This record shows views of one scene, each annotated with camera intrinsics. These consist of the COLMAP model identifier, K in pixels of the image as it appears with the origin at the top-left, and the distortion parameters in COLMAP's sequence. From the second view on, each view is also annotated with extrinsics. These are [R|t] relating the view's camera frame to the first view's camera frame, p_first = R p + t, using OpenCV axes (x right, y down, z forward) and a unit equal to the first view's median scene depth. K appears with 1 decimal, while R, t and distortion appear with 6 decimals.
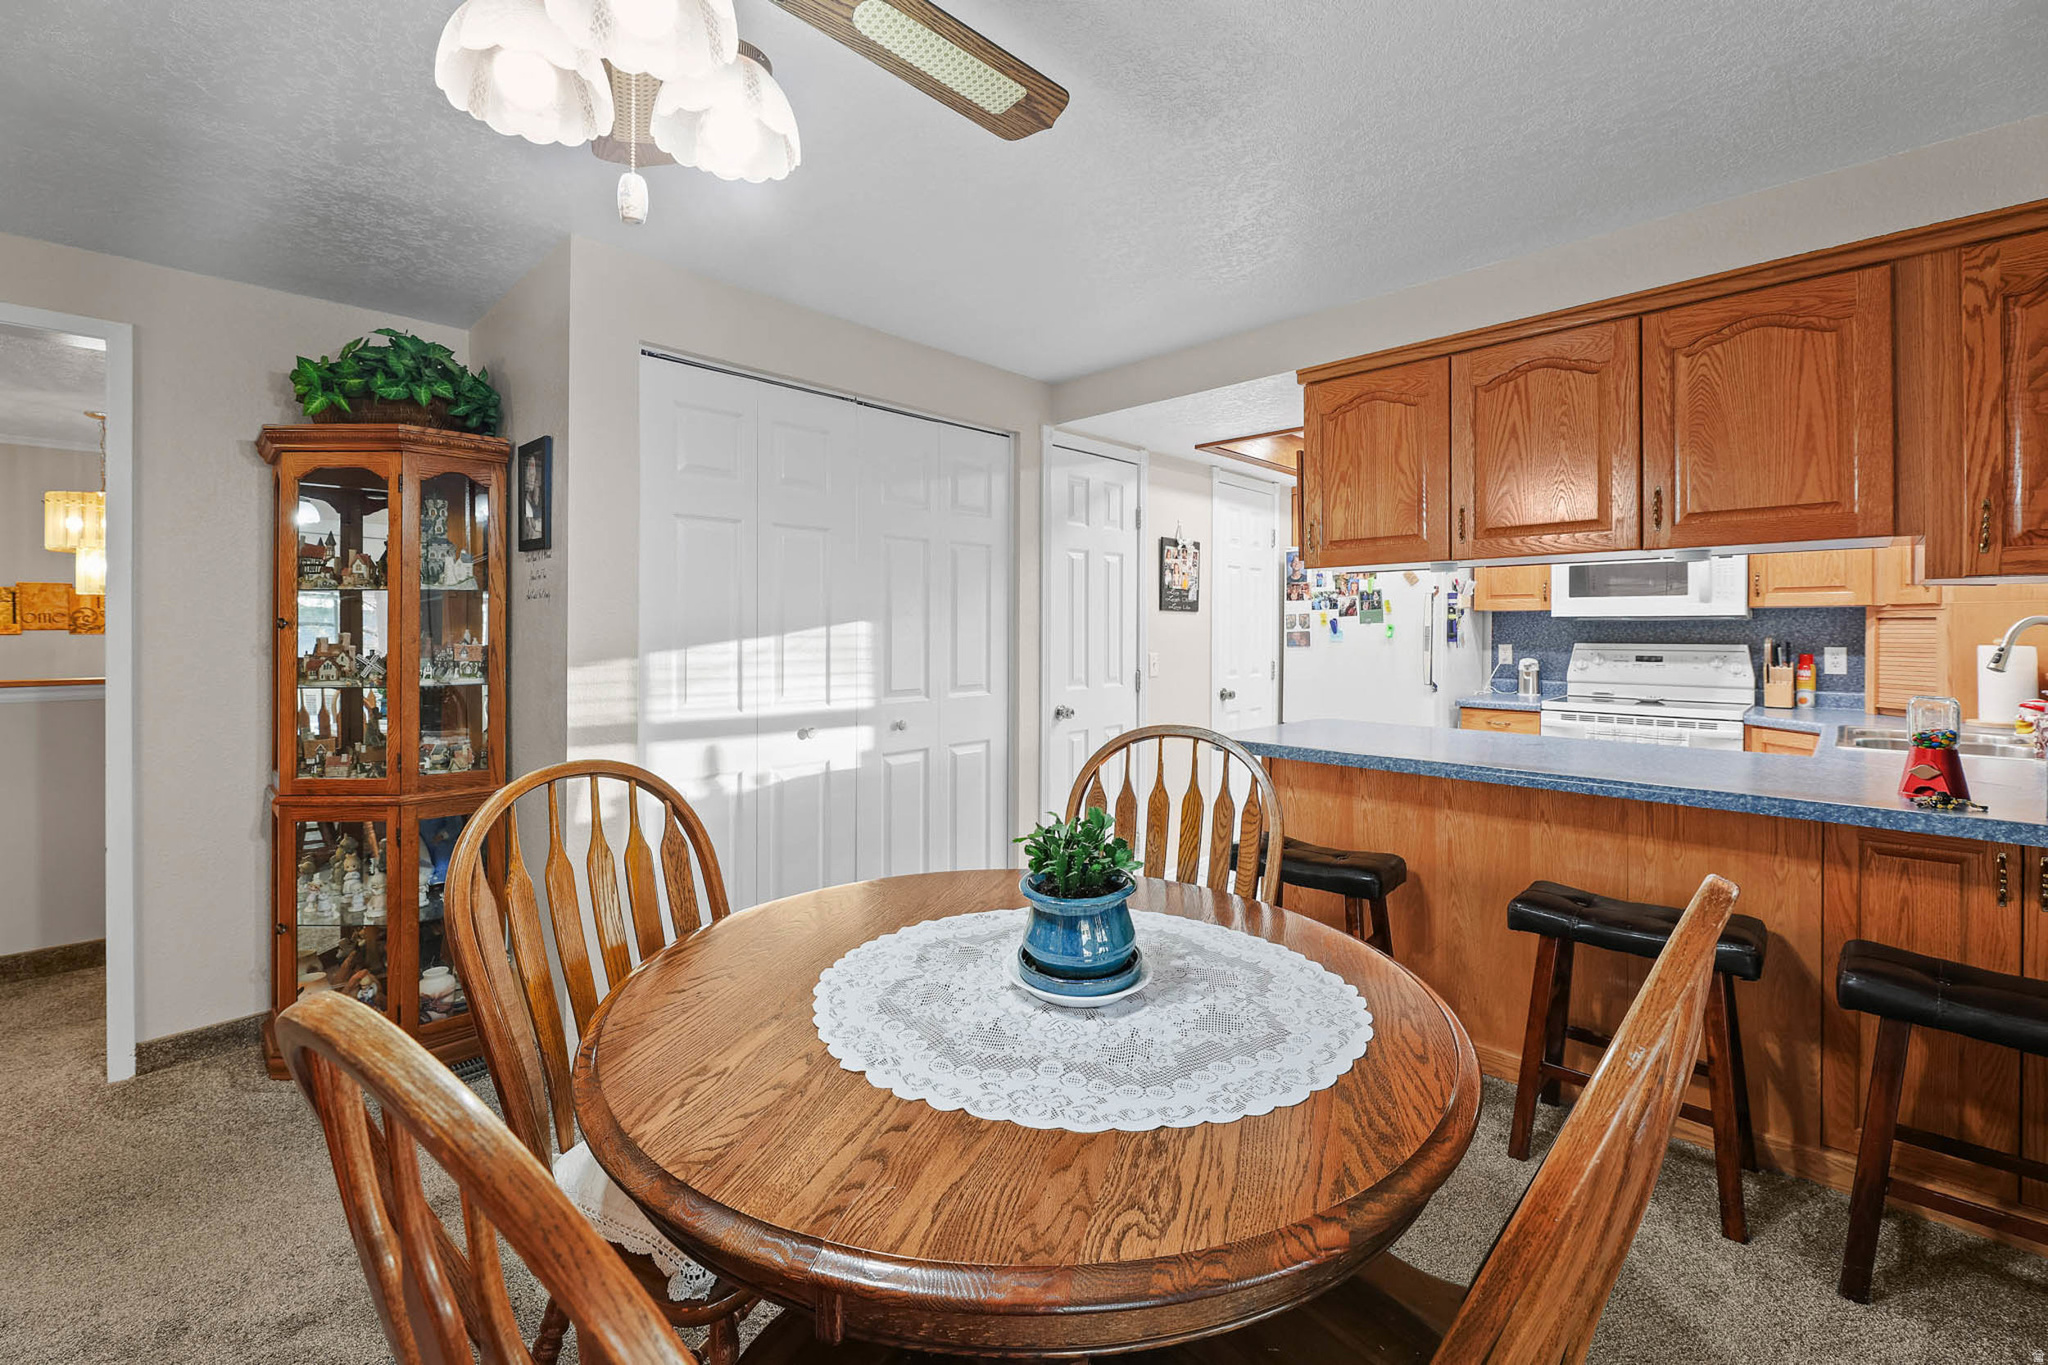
lens RADIAL K [[863.7, 0, 1026.7], [0, 863.7, 630.6], [0, 0, 1]] dist [-0.001418, -0.000279]
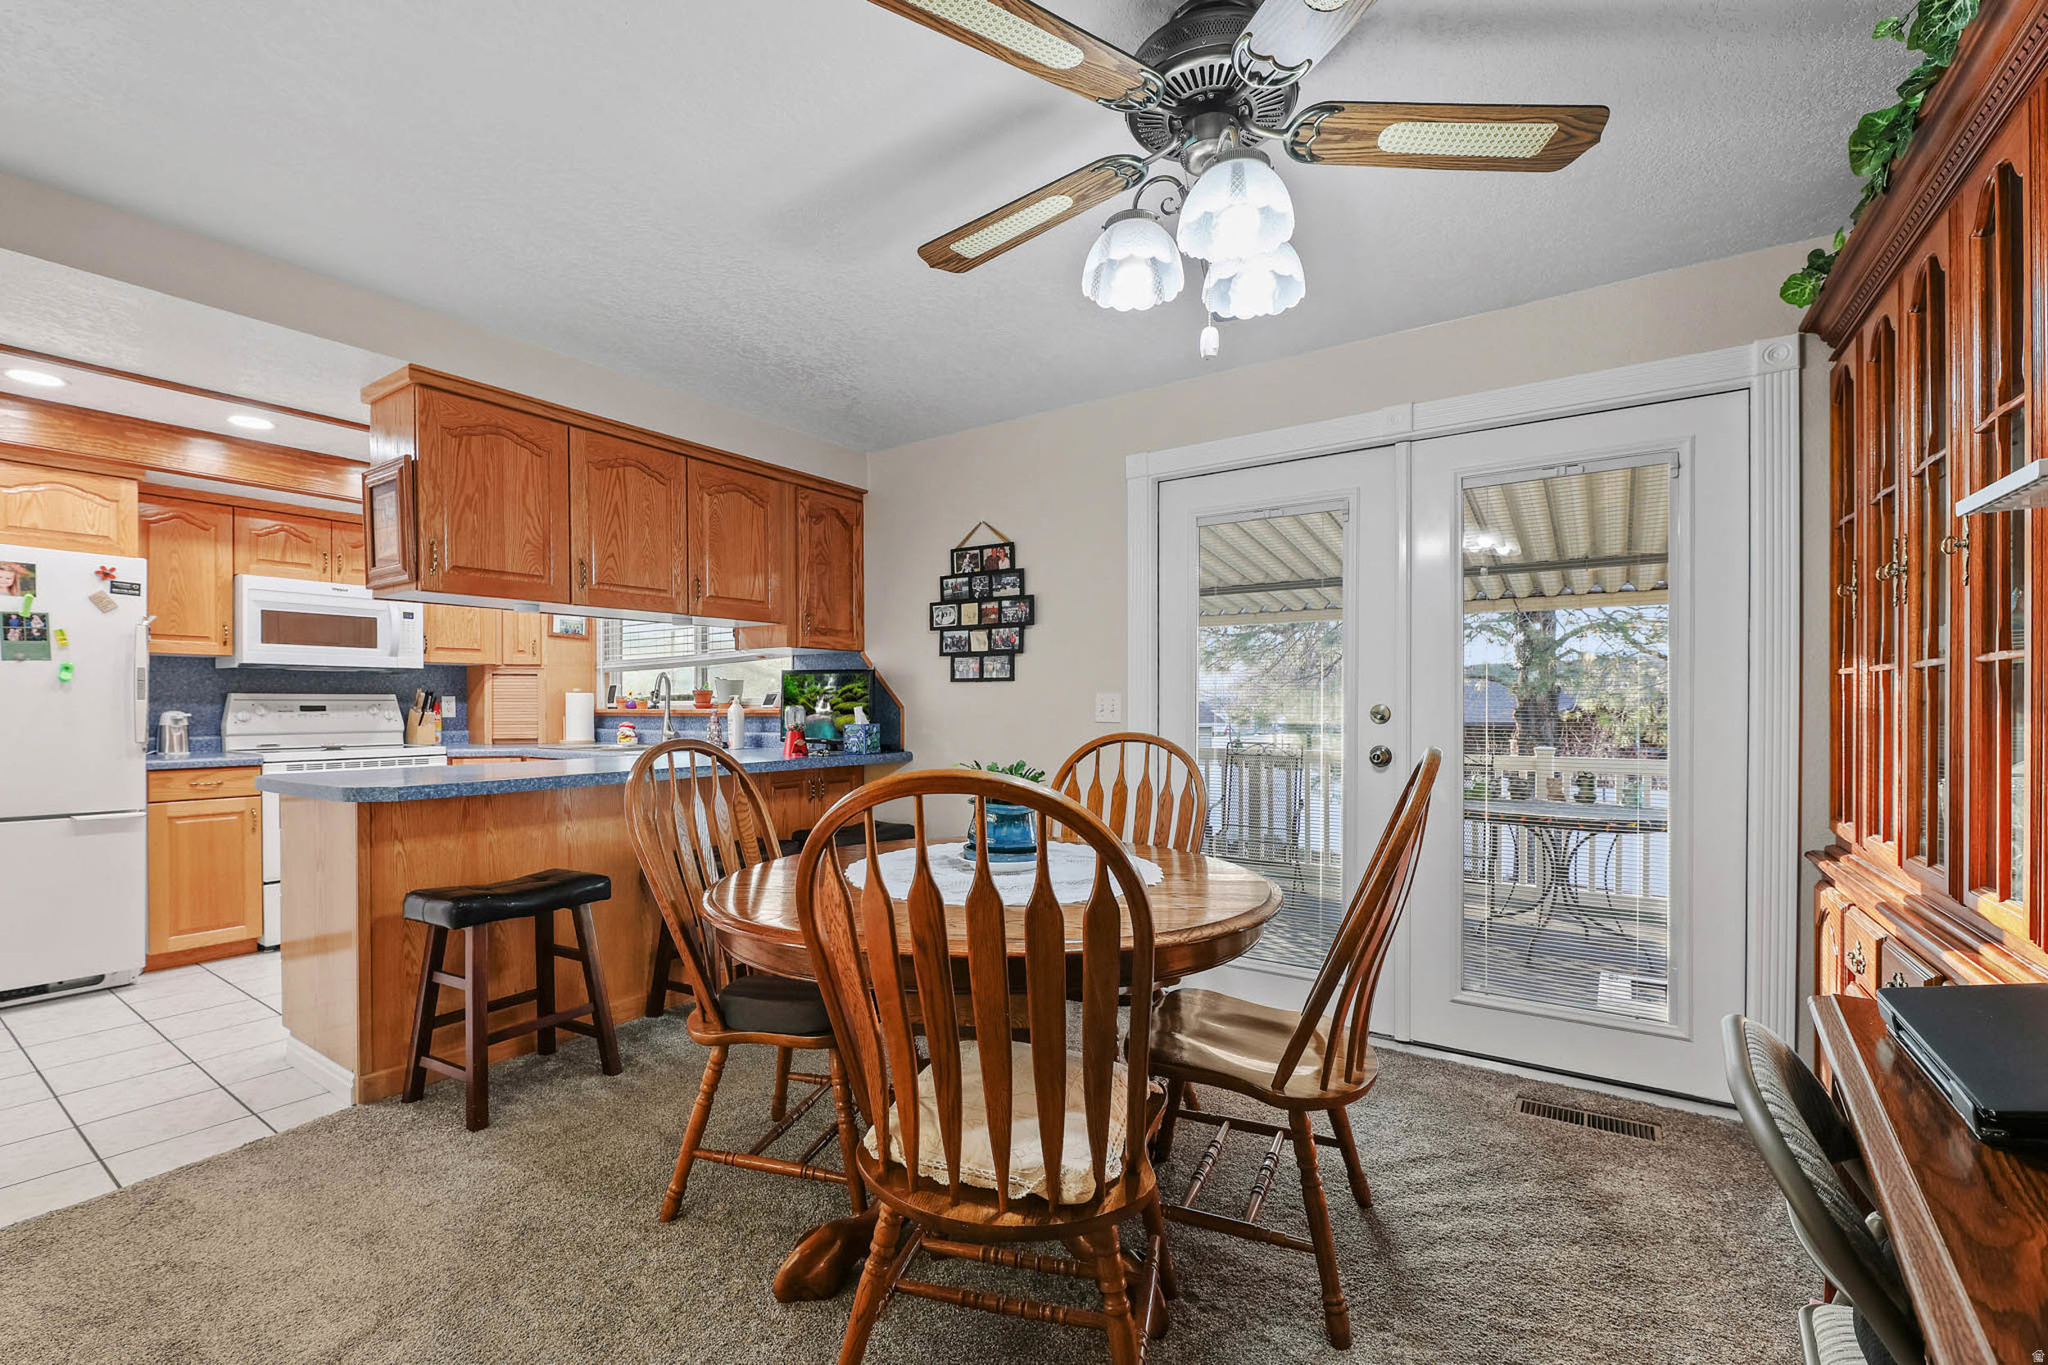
lens RADIAL K [[863.8, 0, 990.7], [0, 863.8, 709.9], [0, 0, 1]] dist [-0.000939, -0.000653]
pose [[-0.144977, -0.005872, 0.989418, -0.455404], [0.003968, 0.999971, 0.006516, 0.034023], [-0.989427, 0.004871, -0.144950, 0.384019]]
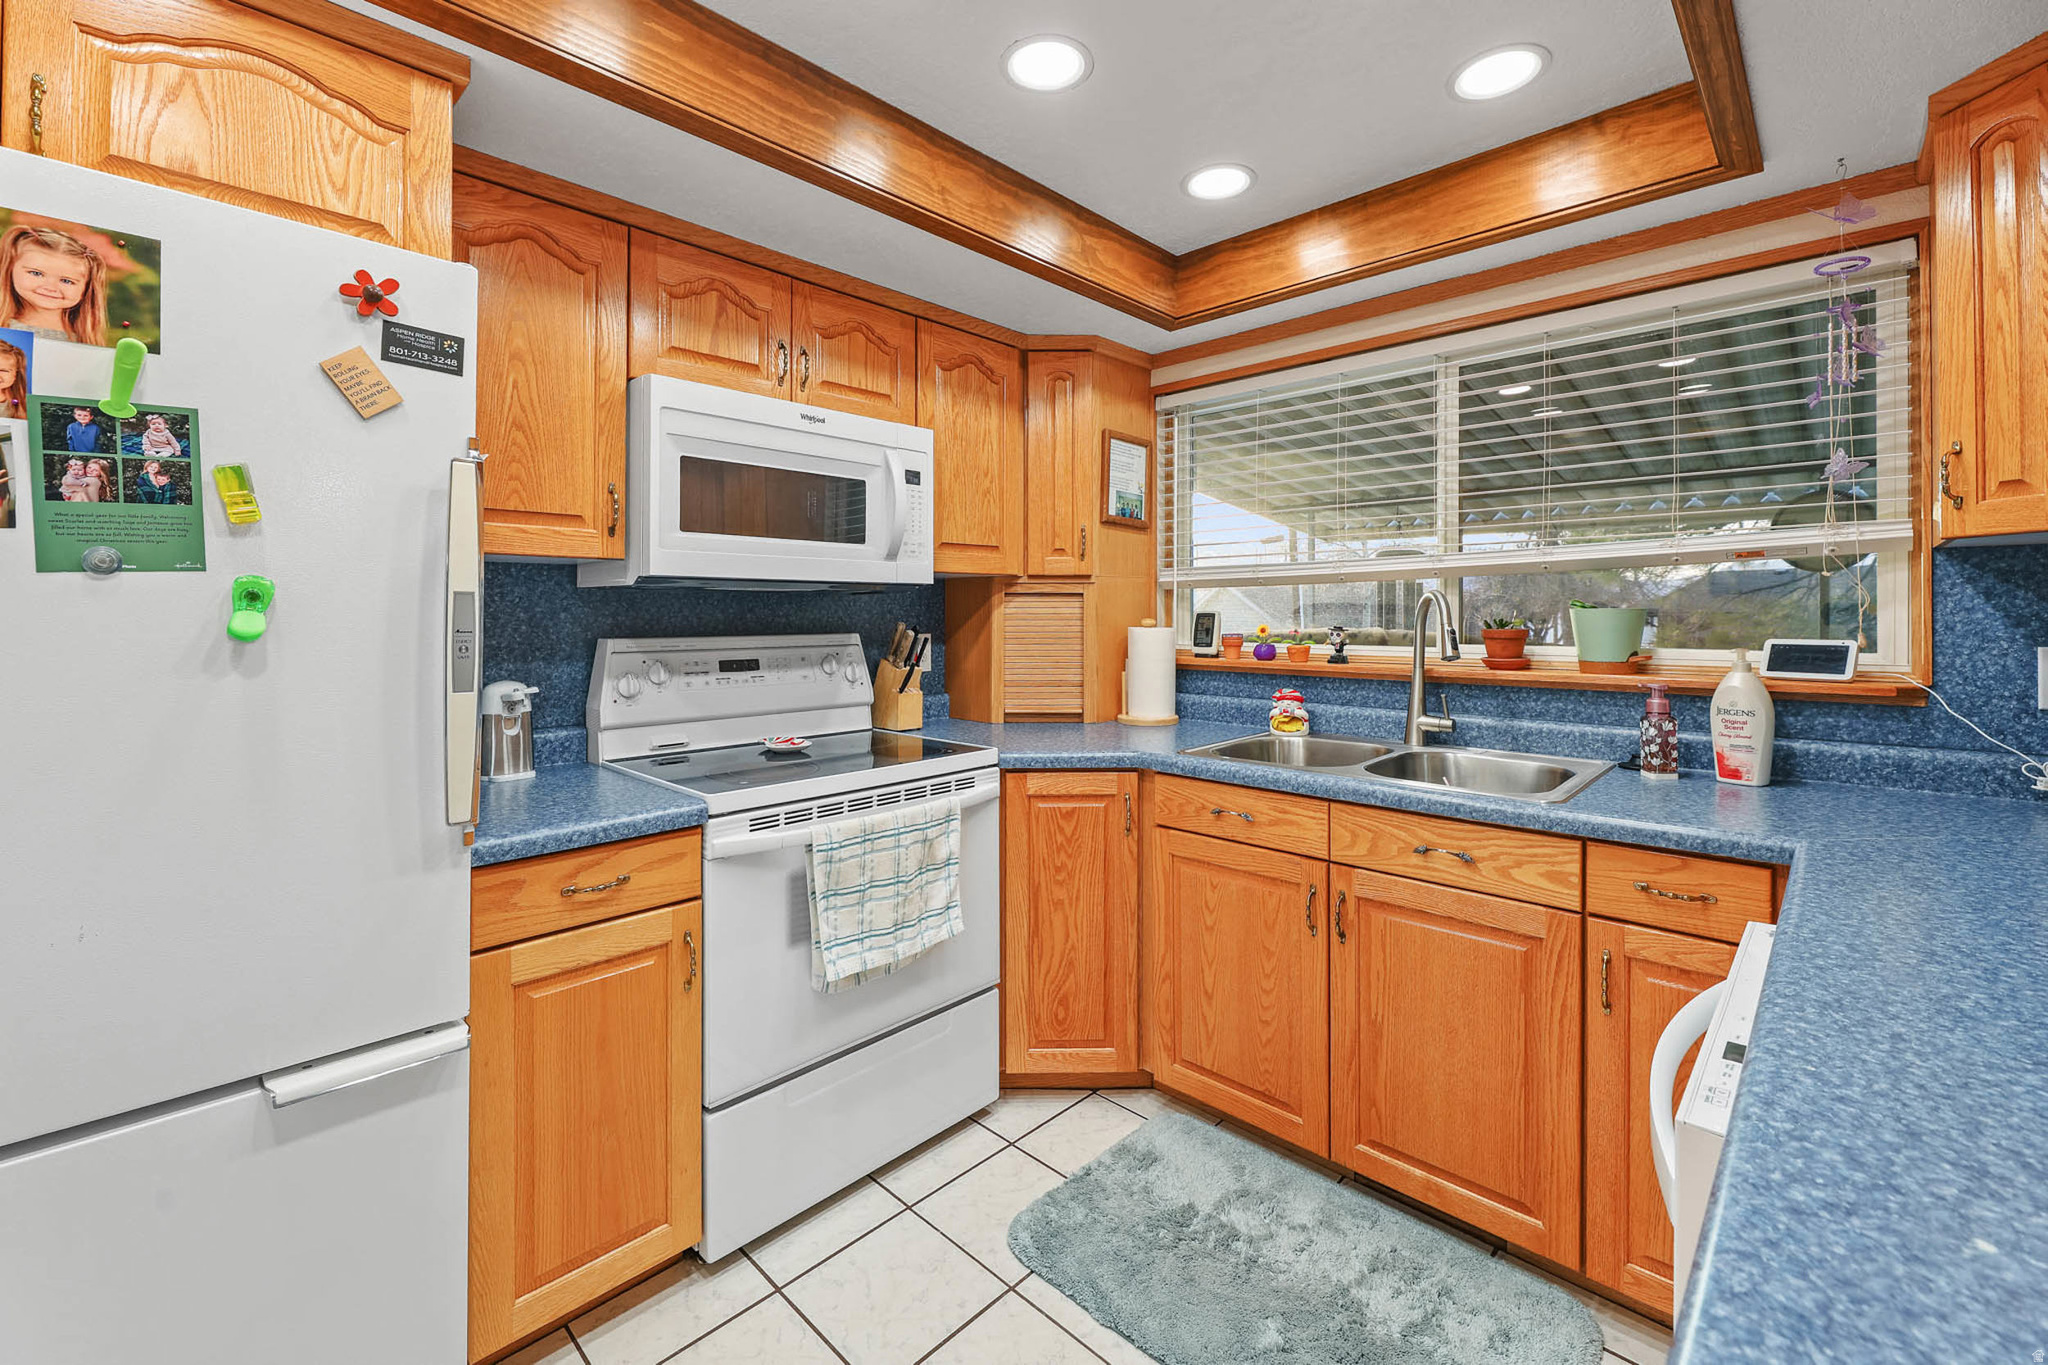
lens RADIAL K [[848.3, 0, 1022.3], [0, 848.3, 608.7], [0, 0, 1]] dist [-0.000704, -0.004509]
pose [[0.009707, 0.003539, 0.999947, 0.238203], [0.002927, 0.999989, -0.003568, 0.001437], [-0.999949, 0.002961, 0.009697, 0.907692]]
